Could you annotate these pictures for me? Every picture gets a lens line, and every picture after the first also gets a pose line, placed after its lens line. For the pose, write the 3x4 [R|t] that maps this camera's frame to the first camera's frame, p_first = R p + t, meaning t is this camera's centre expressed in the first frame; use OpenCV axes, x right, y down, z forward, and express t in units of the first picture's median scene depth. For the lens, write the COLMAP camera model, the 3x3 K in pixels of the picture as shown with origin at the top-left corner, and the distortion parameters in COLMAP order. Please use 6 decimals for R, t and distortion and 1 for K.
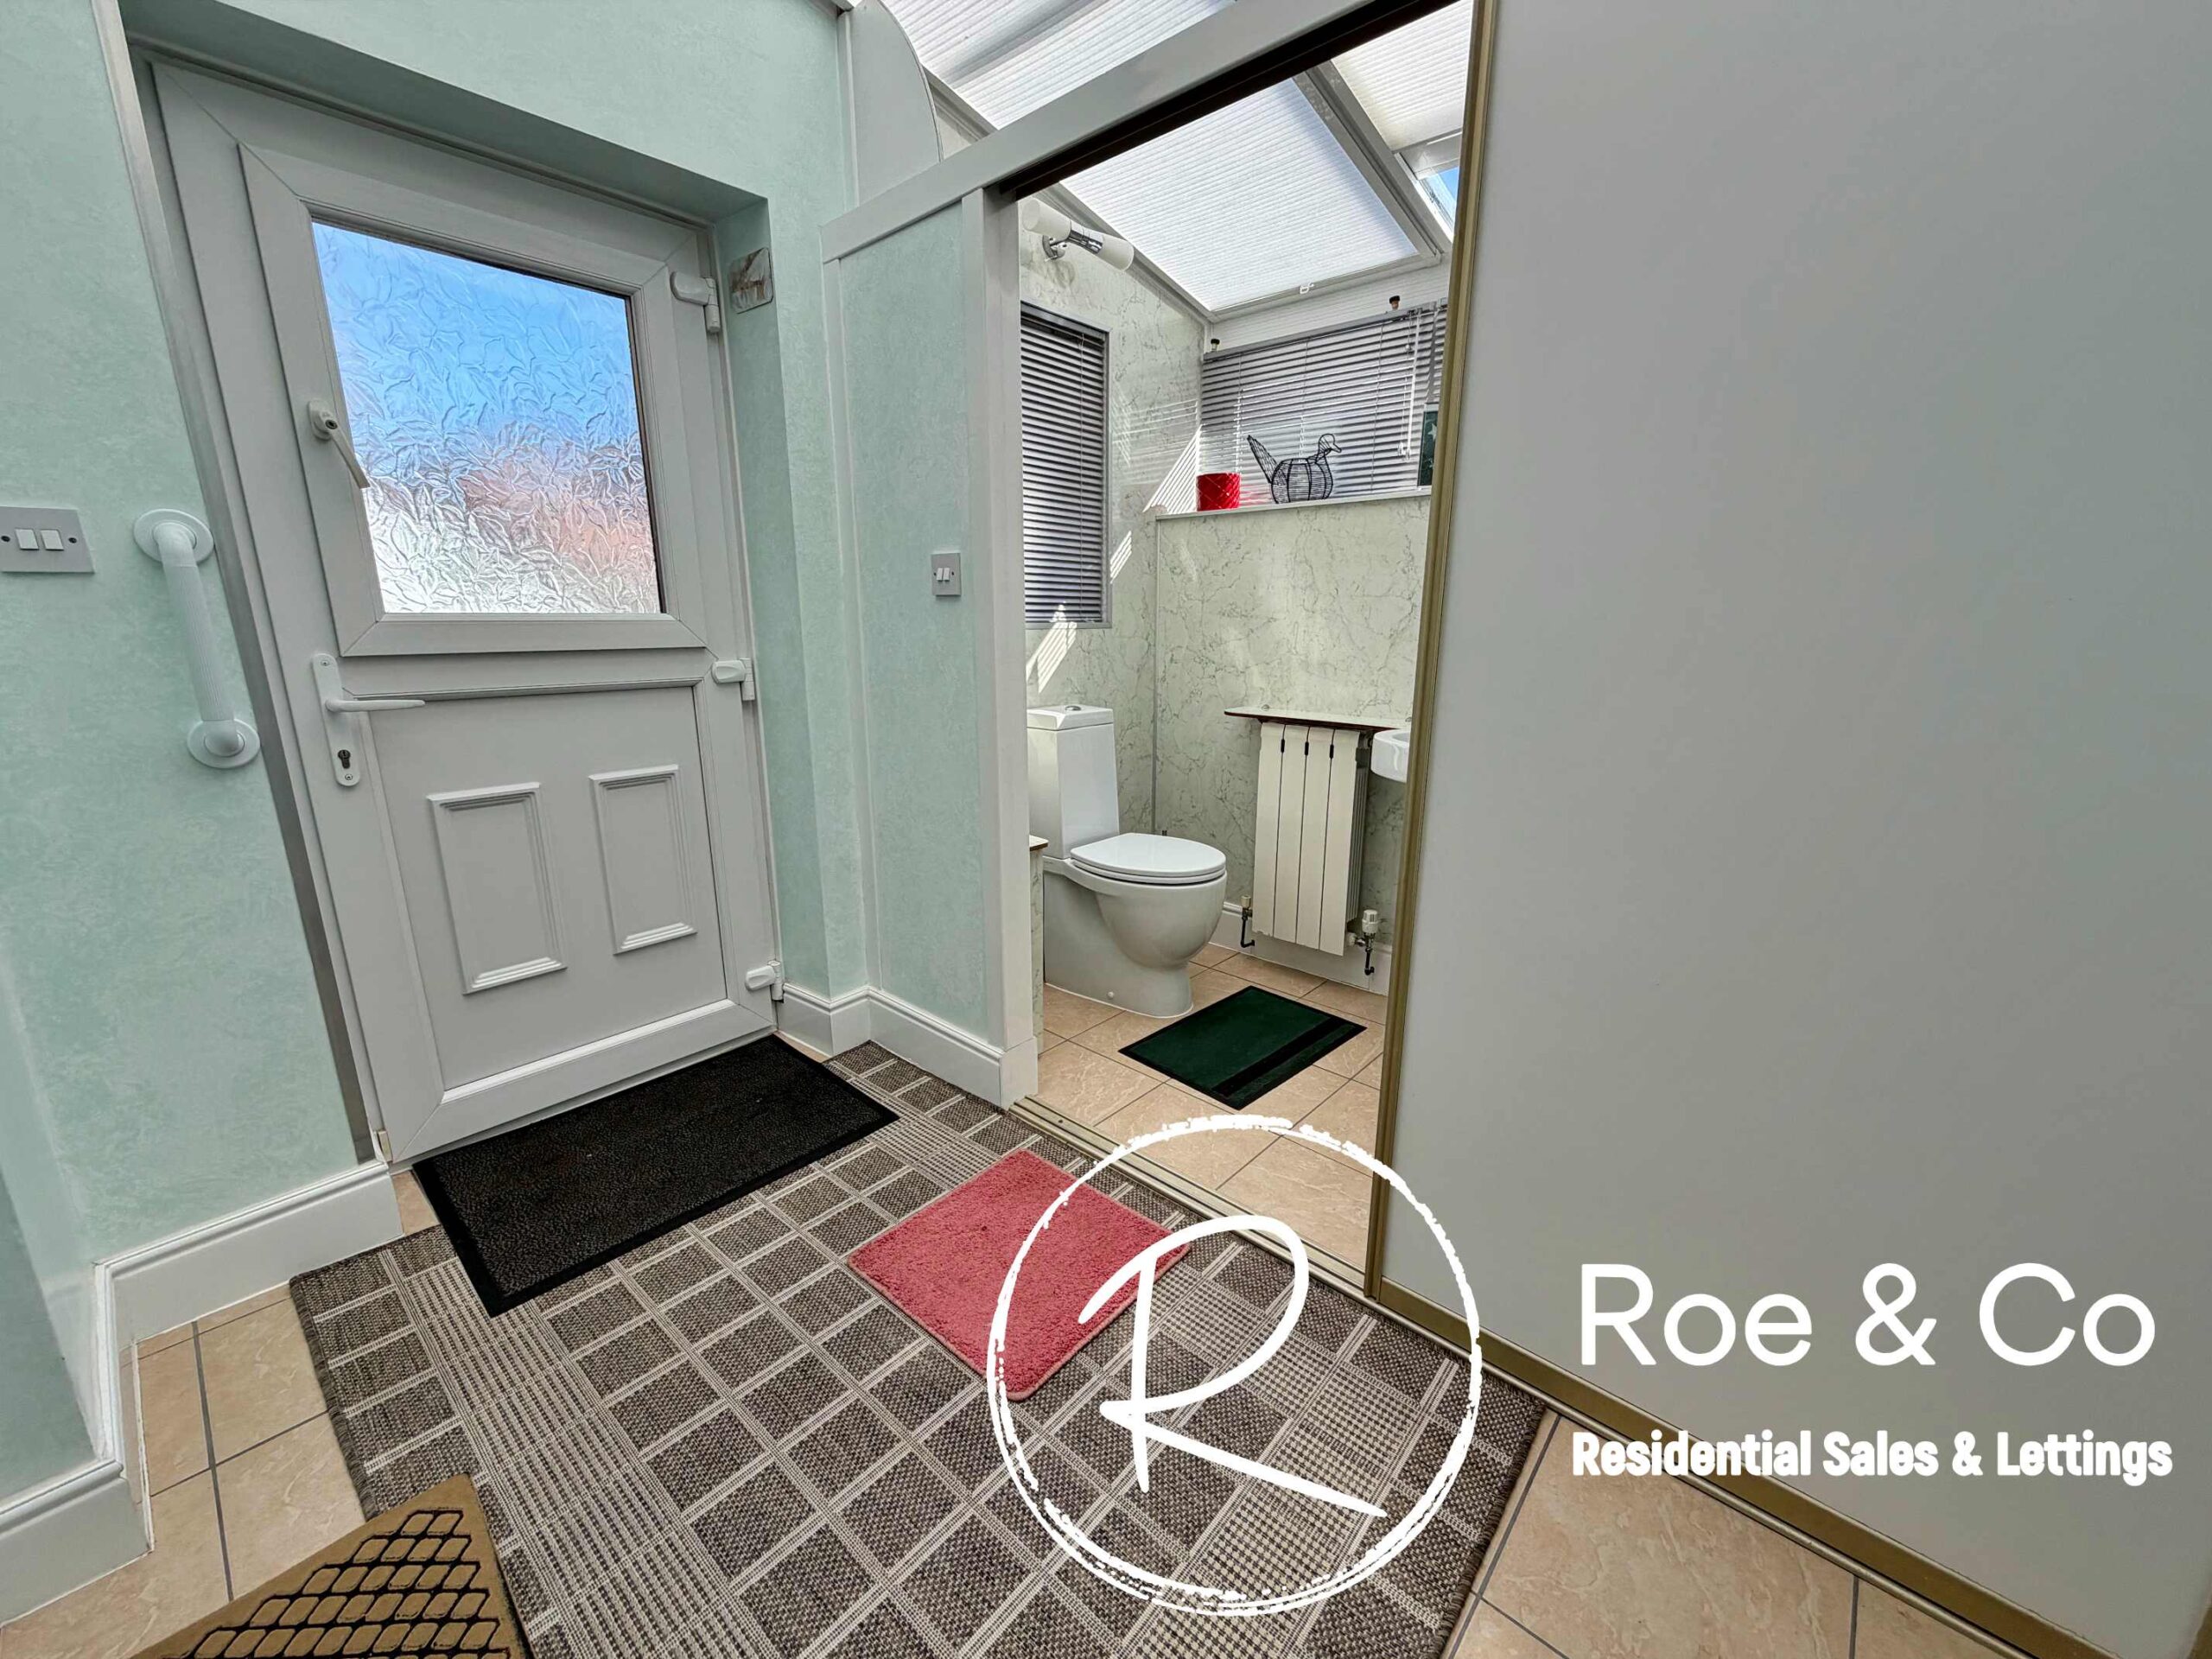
lens RADIAL K [[878.2, 0, 1099.6], [0, 878.2, 829.0], [0, 0, 1]] dist [-0.000369, -0.000367]
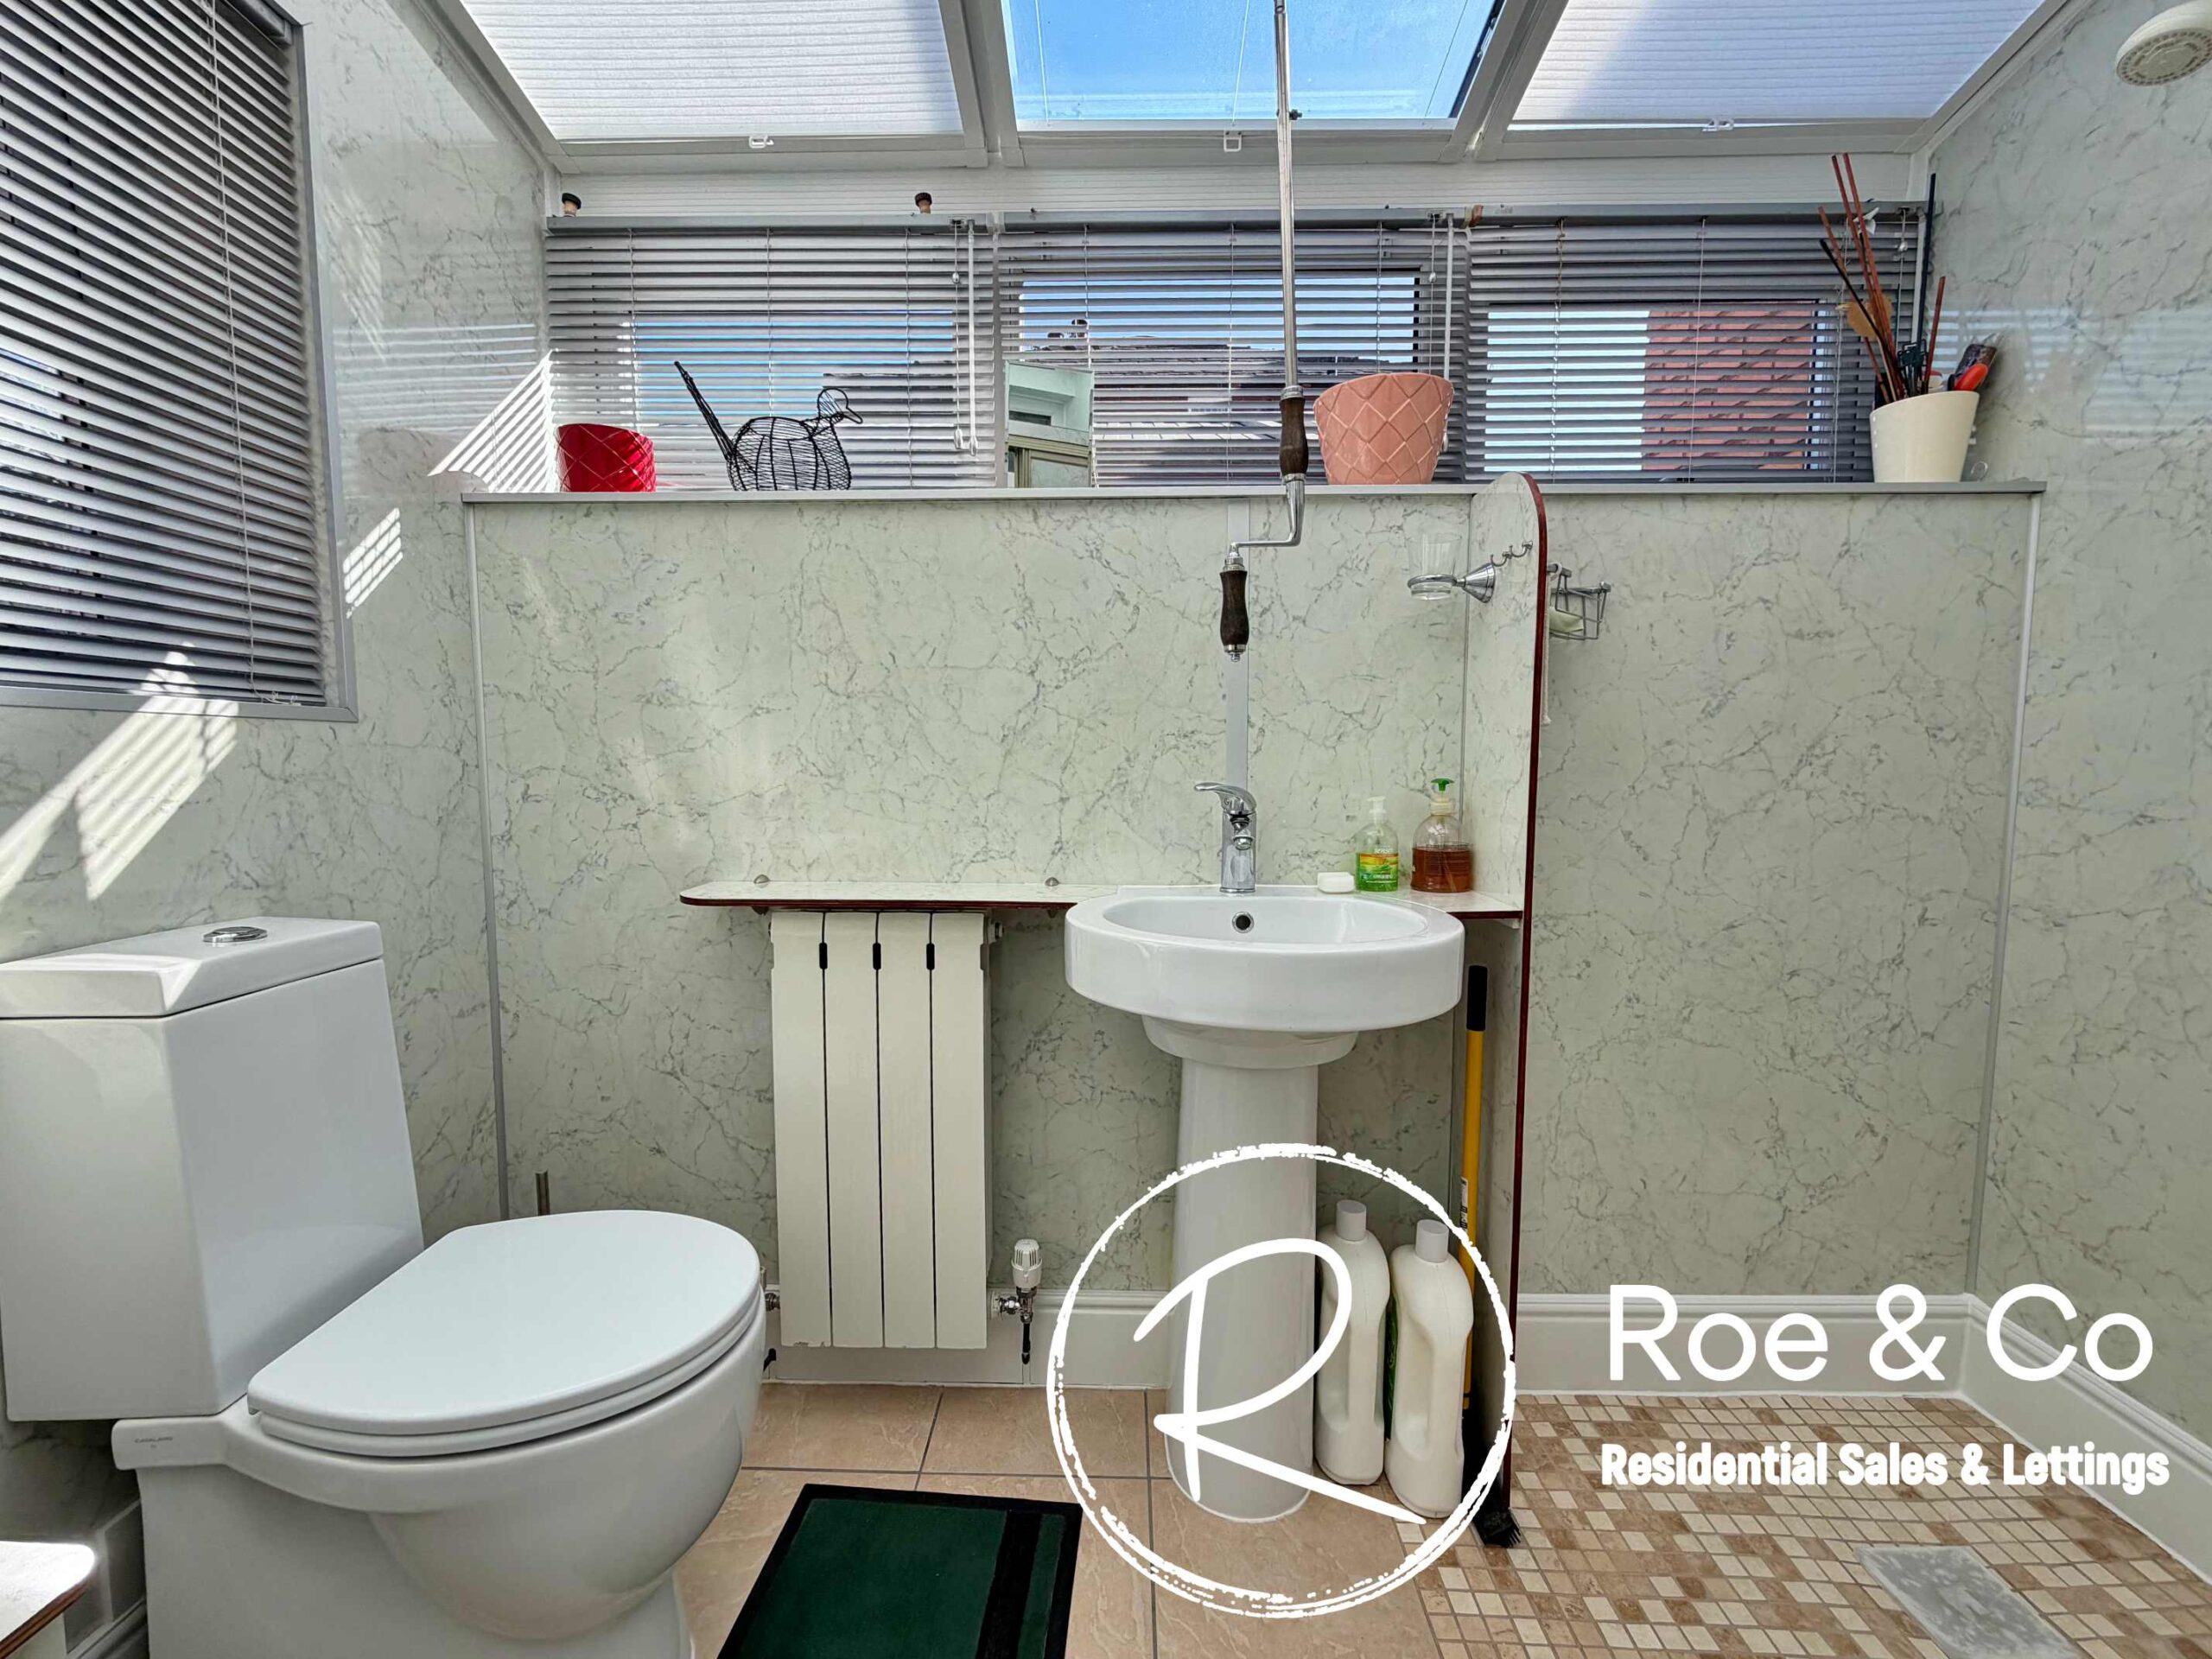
lens RADIAL K [[911.1, 0, 1099.4], [0, 911.1, 828.8], [0, 0, 1]] dist [0.000738, -0.000491]
pose [[0.758413, -0.051007, 0.649775, -0.002632], [0.155837, 0.982209, -0.104788, -0.084383], [-0.632870, 0.180732, 0.752869, 0.488462]]
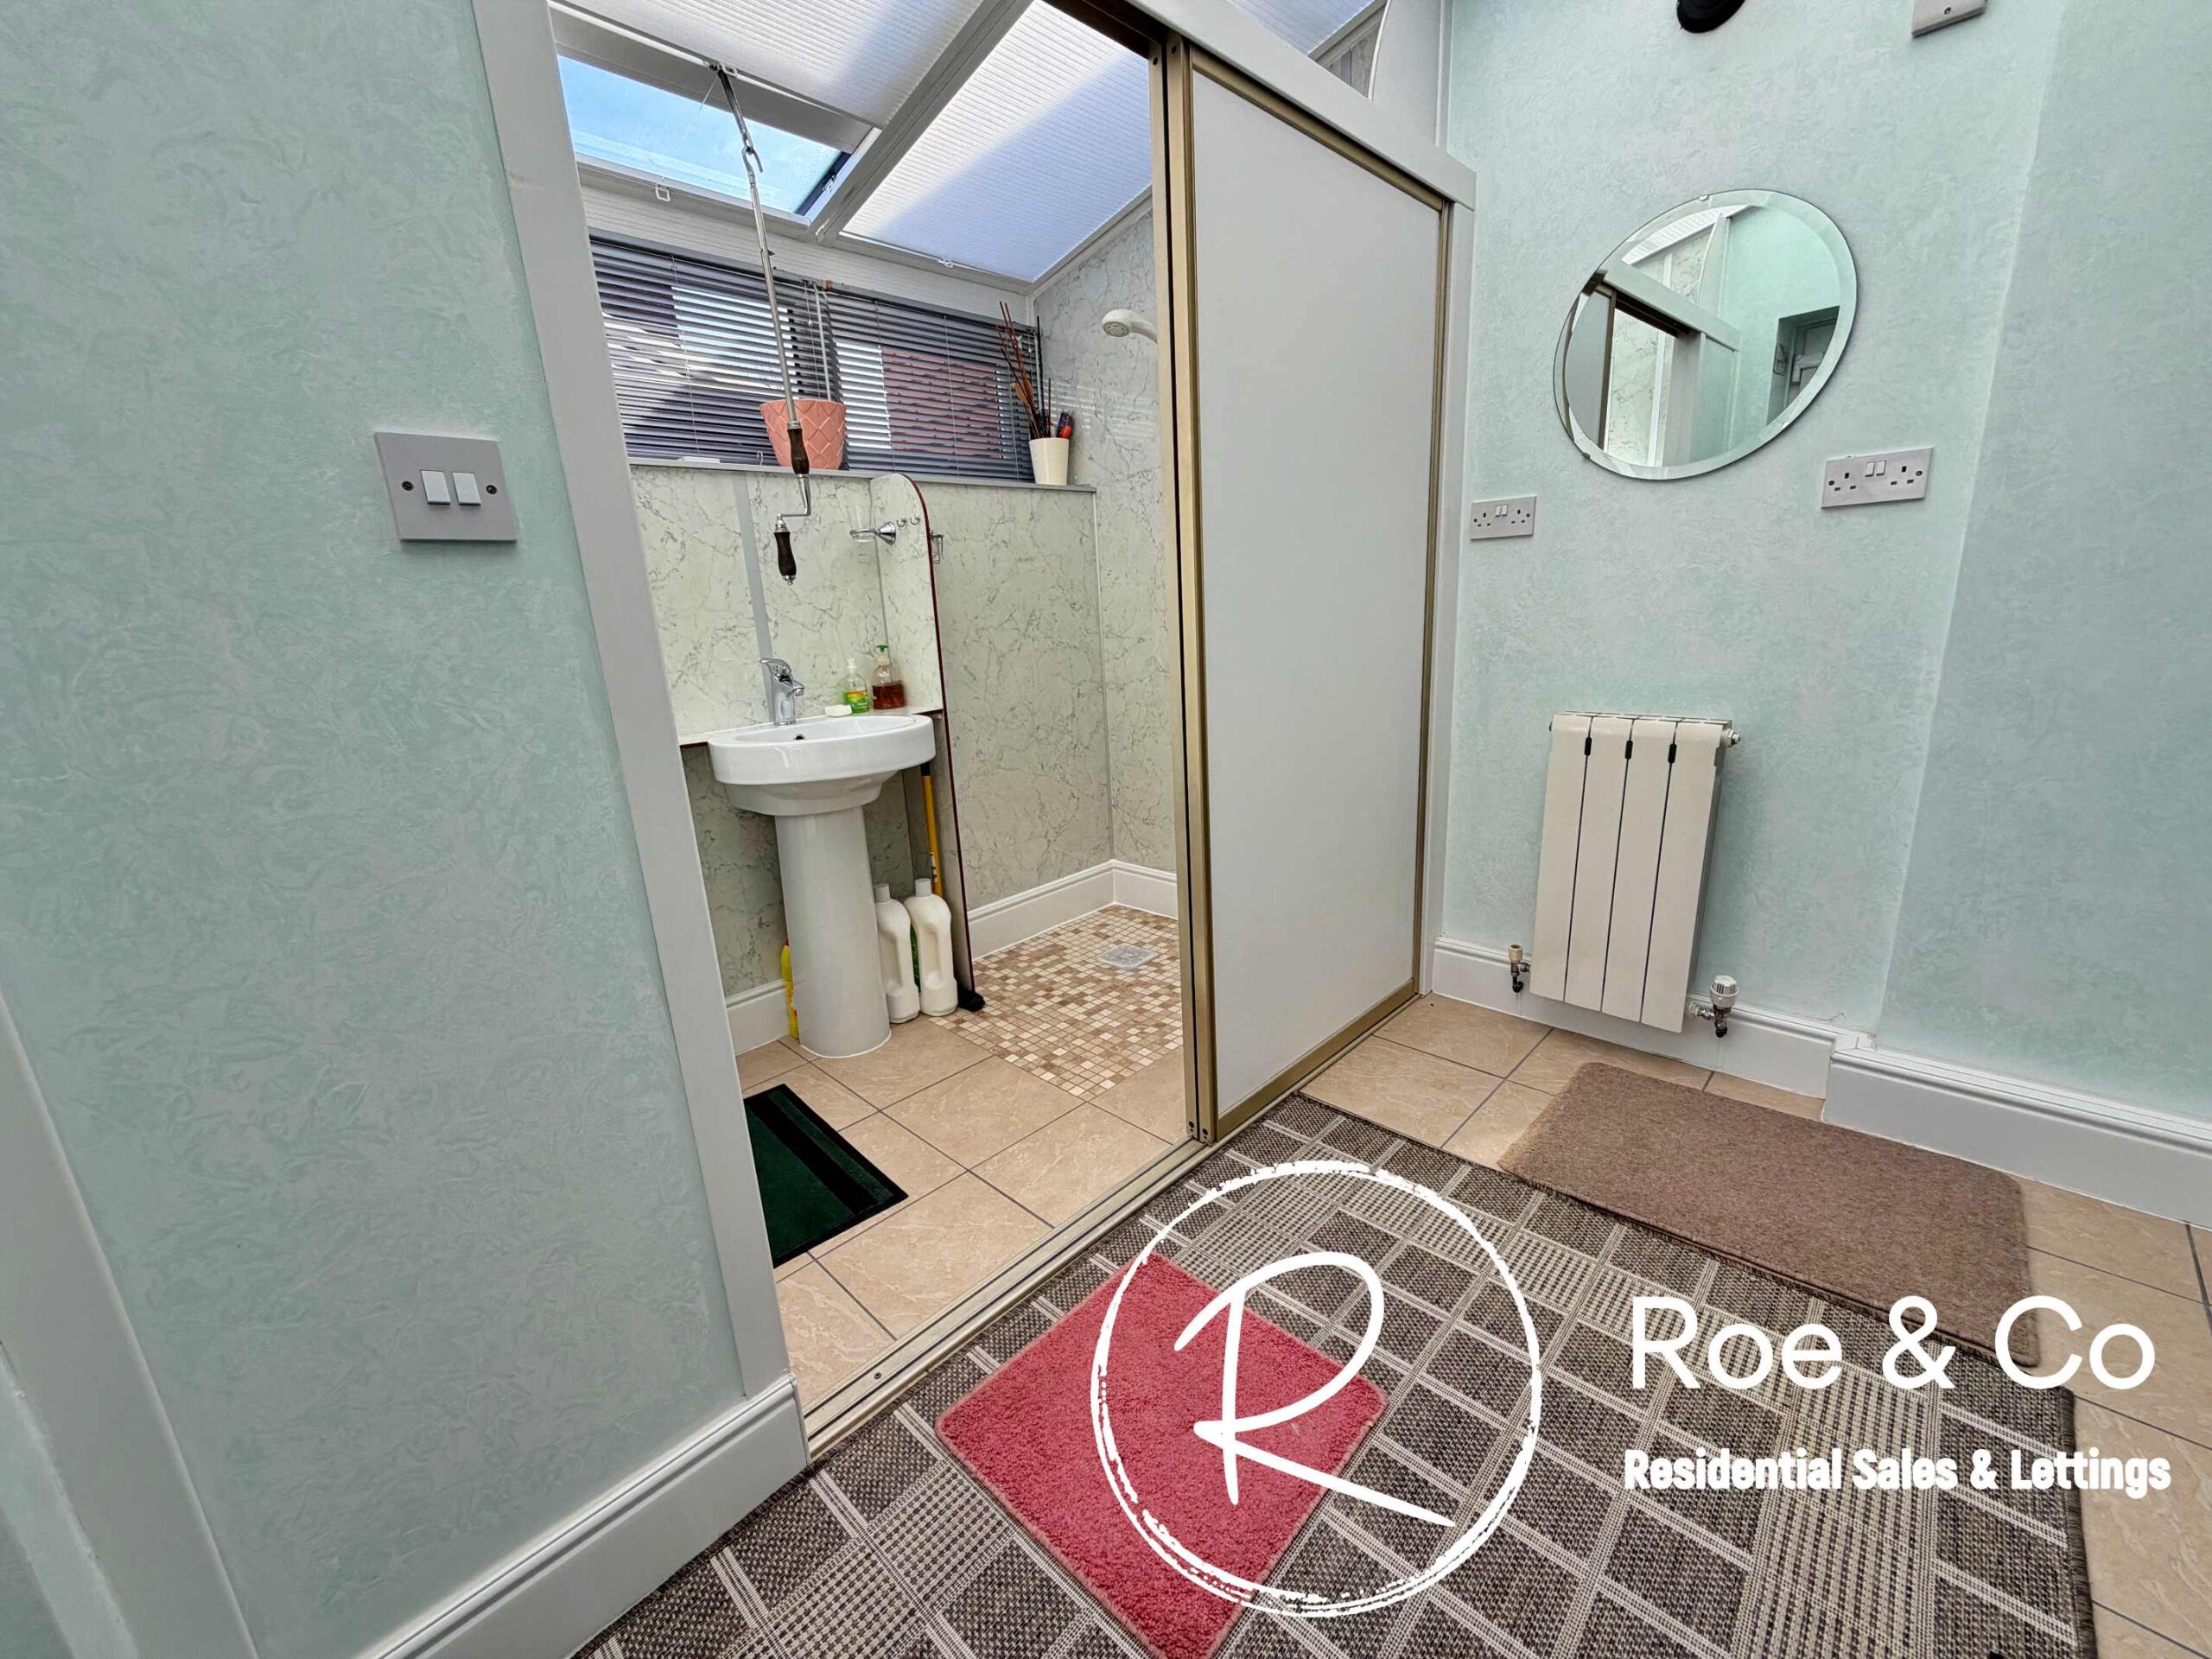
lens RADIAL K [[878.2, 0, 1099.6], [0, 878.2, 829.0], [0, 0, 1]] dist [-0.000369, -0.000367]
pose [[0.047325, -0.253728, 0.966117, -0.409484], [0.293046, 0.928168, 0.229407, -0.102474], [-0.954926, 0.272260, 0.118280, 0.484507]]
